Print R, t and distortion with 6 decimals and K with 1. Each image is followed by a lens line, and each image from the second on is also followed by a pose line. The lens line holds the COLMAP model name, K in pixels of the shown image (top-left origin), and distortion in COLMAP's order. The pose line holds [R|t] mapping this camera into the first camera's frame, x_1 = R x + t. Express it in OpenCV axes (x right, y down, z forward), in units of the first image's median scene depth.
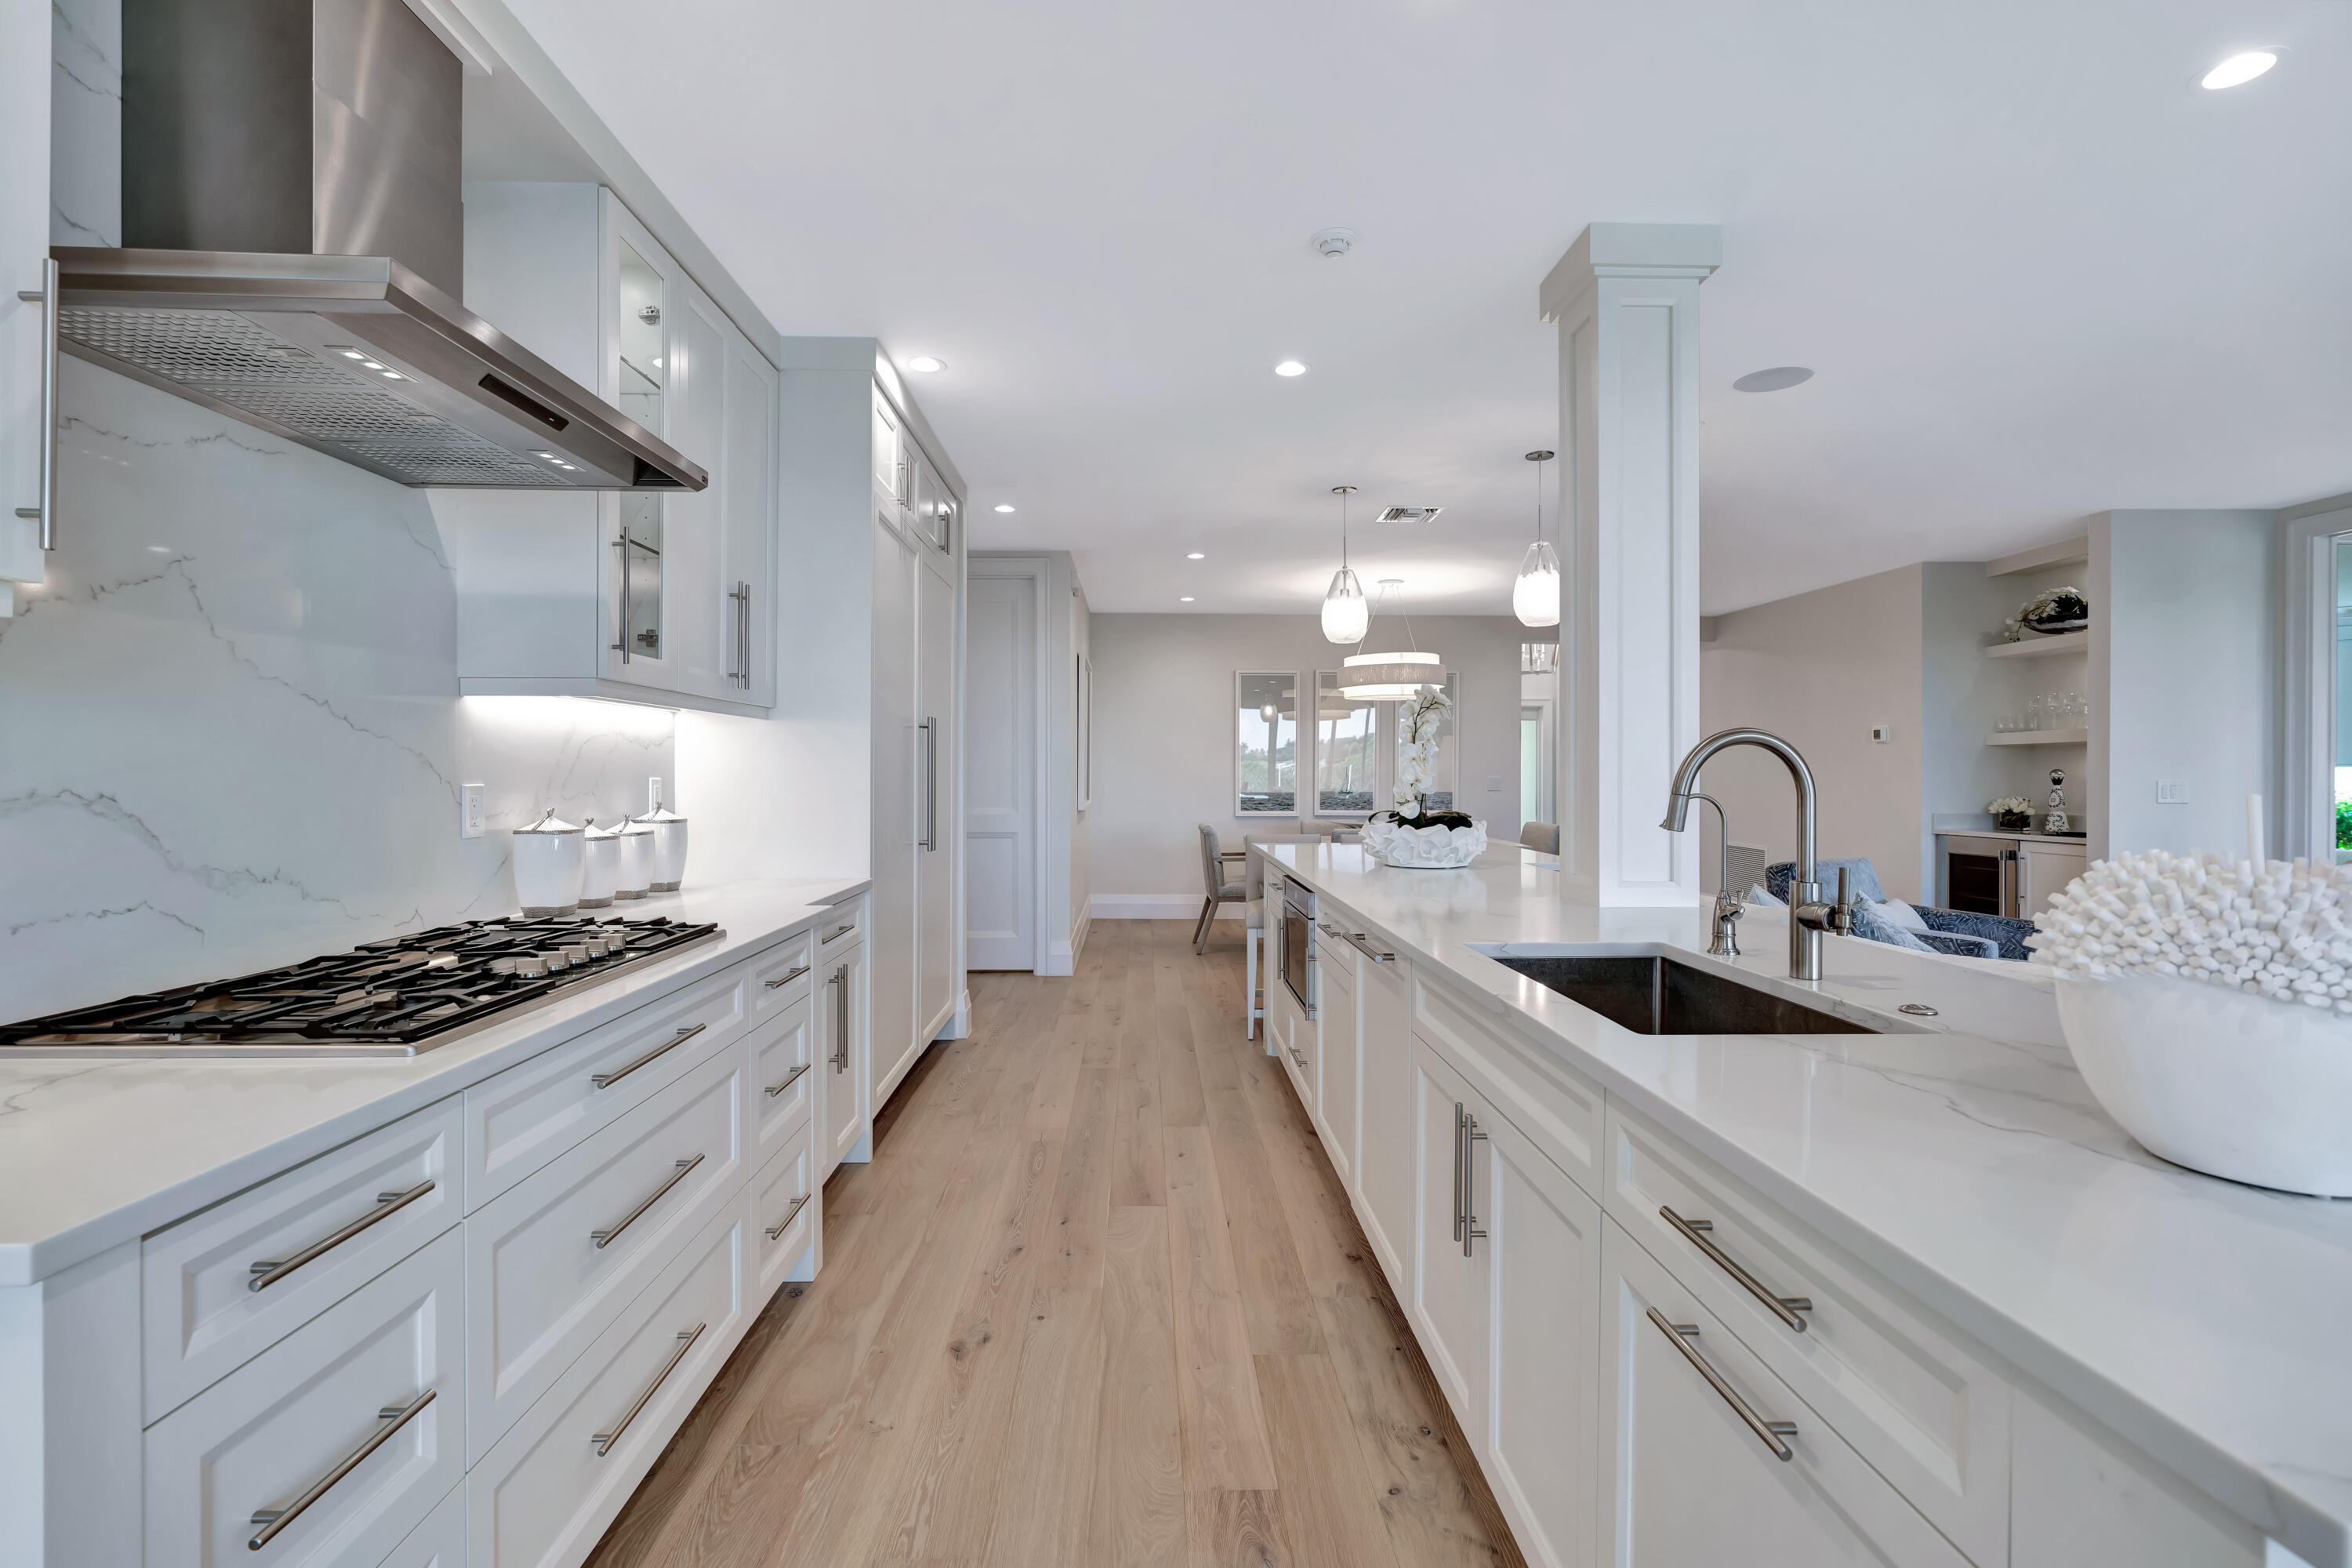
lens RADIAL K [[1055.2, 0, 1166.8], [0, 1055.2, 775.7], [0, 0, 1]] dist [-0.021310, 0.010040]
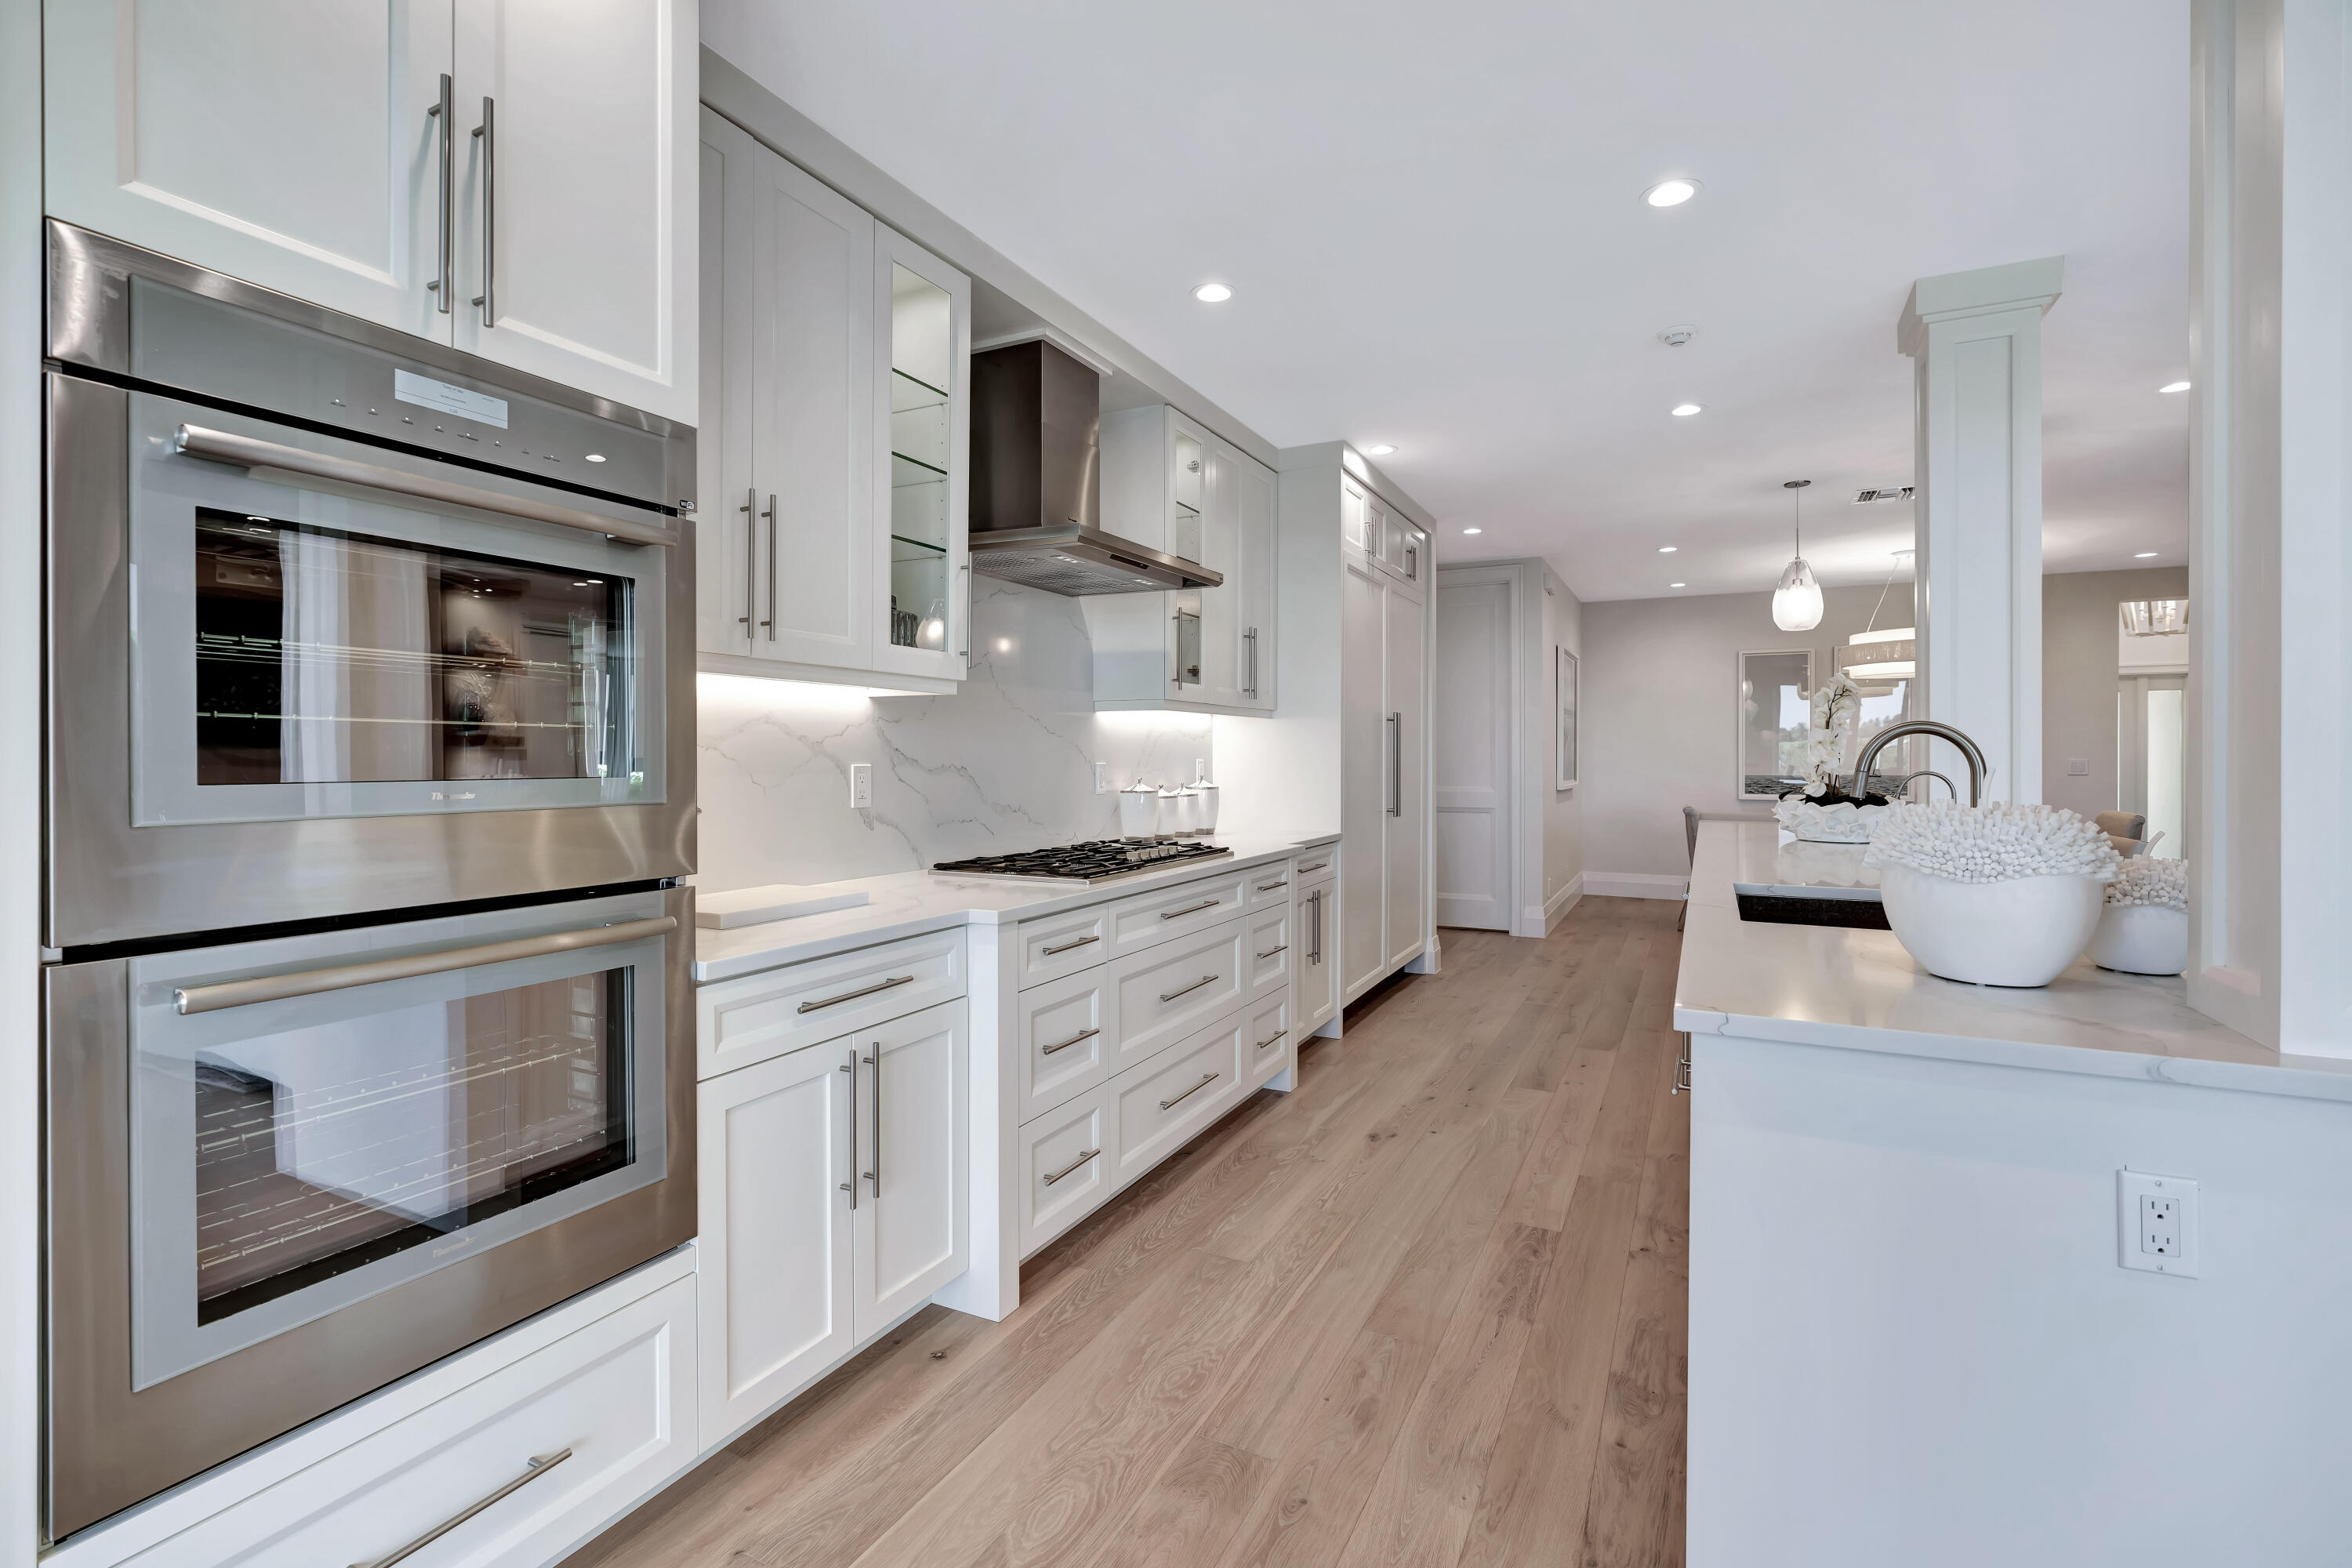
lens RADIAL K [[1059.1, 0, 1172.9], [0, 1059.1, 763.8], [0, 0, 1]] dist [-0.000270, 0.000066]
pose [[0.881014, 0.002087, -0.473086, 0.201277], [0.000313, 0.999987, 0.004994, 0.000804], [0.473091, -0.004548, 0.881002, -0.362267]]
